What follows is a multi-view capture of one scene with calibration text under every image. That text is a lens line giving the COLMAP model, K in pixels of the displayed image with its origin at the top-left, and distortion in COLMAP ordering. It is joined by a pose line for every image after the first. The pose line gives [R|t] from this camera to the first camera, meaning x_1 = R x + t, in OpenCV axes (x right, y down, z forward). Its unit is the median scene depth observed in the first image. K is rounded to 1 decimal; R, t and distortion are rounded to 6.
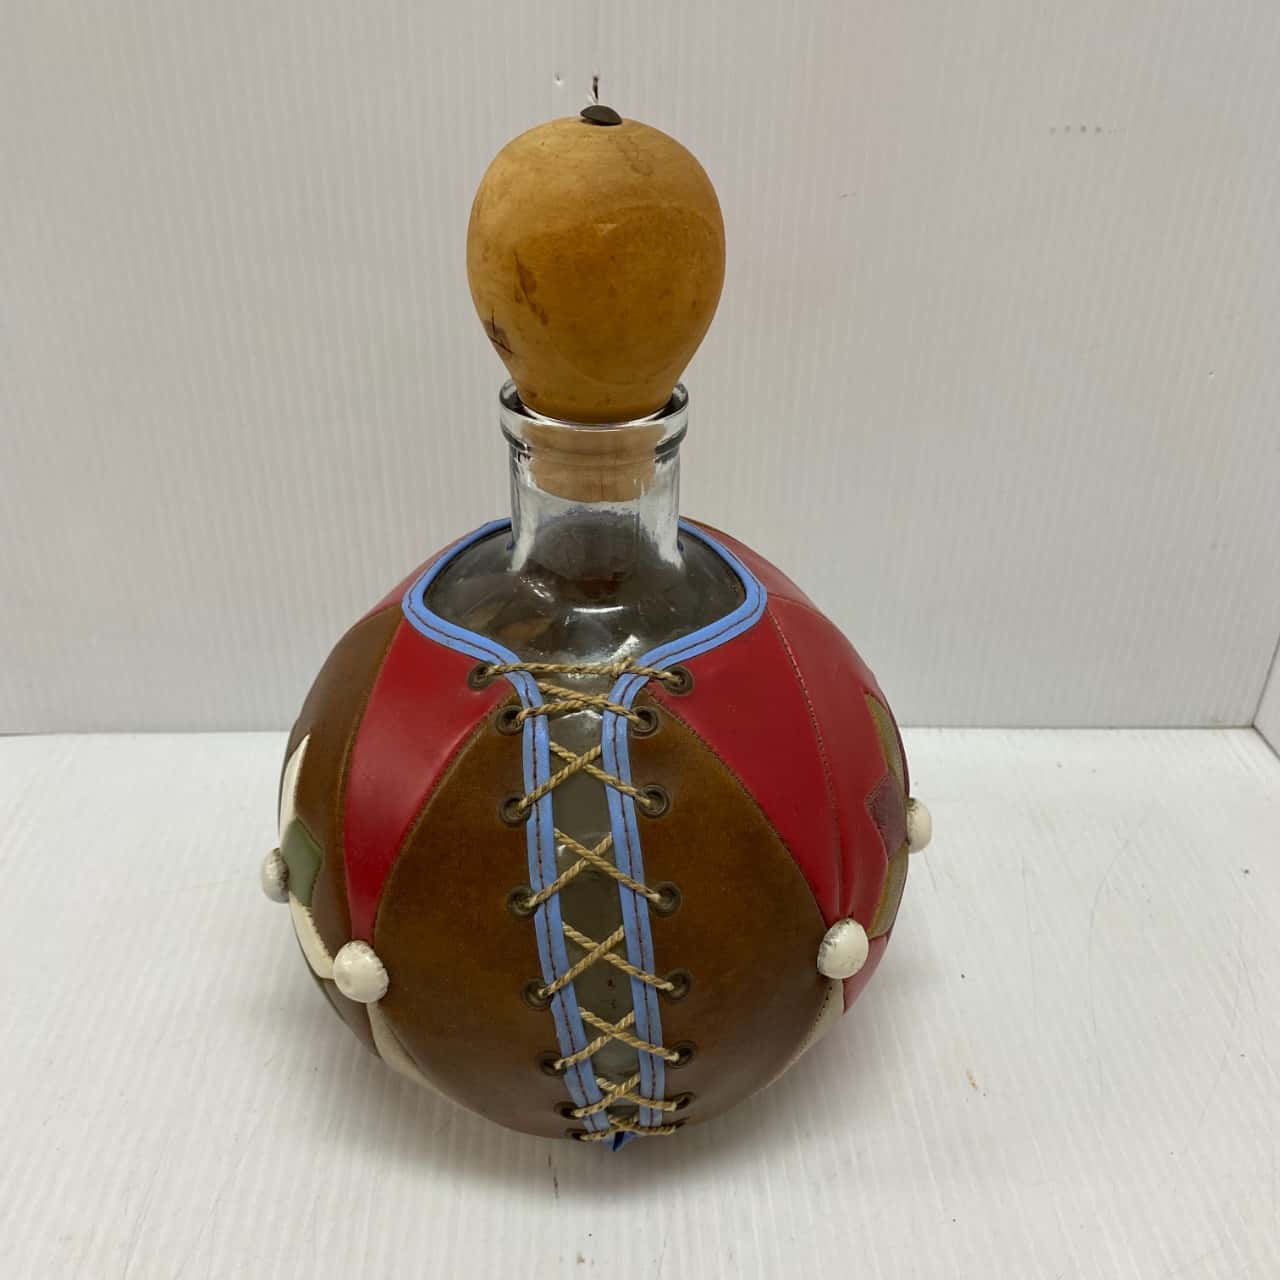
lens RADIAL K [[1320.4, 0, 640.4], [0, 1320.4, 630.6], [0, 0, 1]] dist [0.014252, 0.015679]
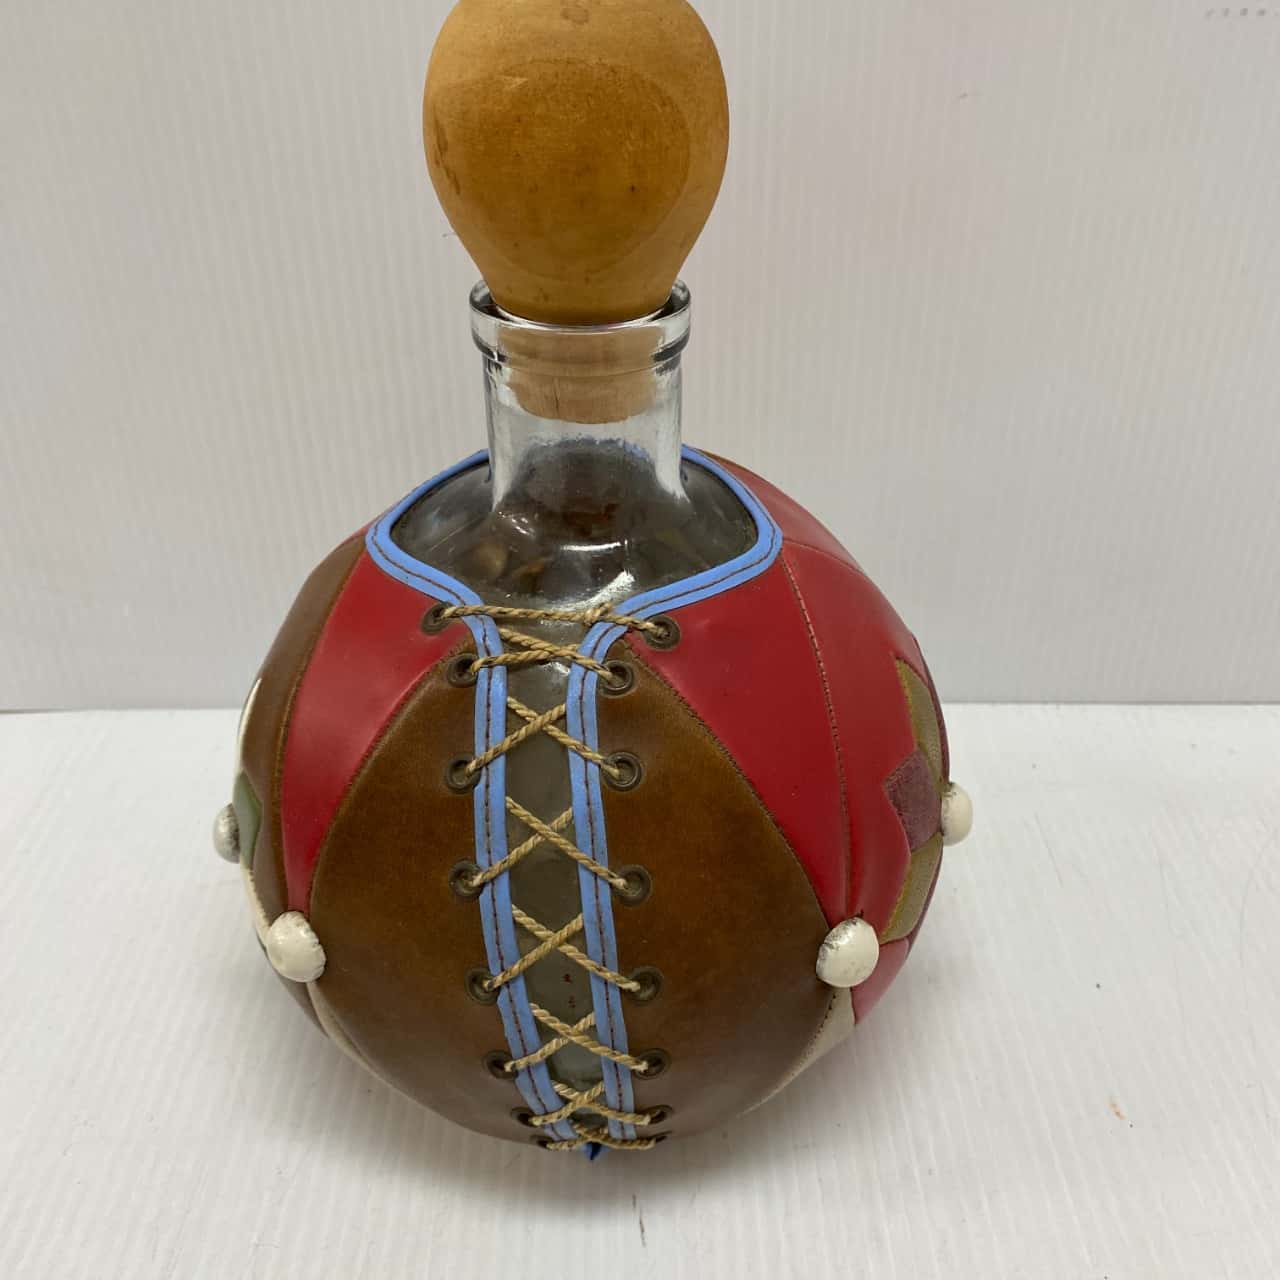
lens RADIAL K [[1320.4, 0, 640.4], [0, 1320.4, 630.6], [0, 0, 1]] dist [0.014252, 0.015679]
pose [[0.995573, 0.038900, -0.085559, 0.088326], [-0.036779, 0.998979, 0.026220, 0.014585], [0.086491, -0.022957, 0.995988, 0.144863]]
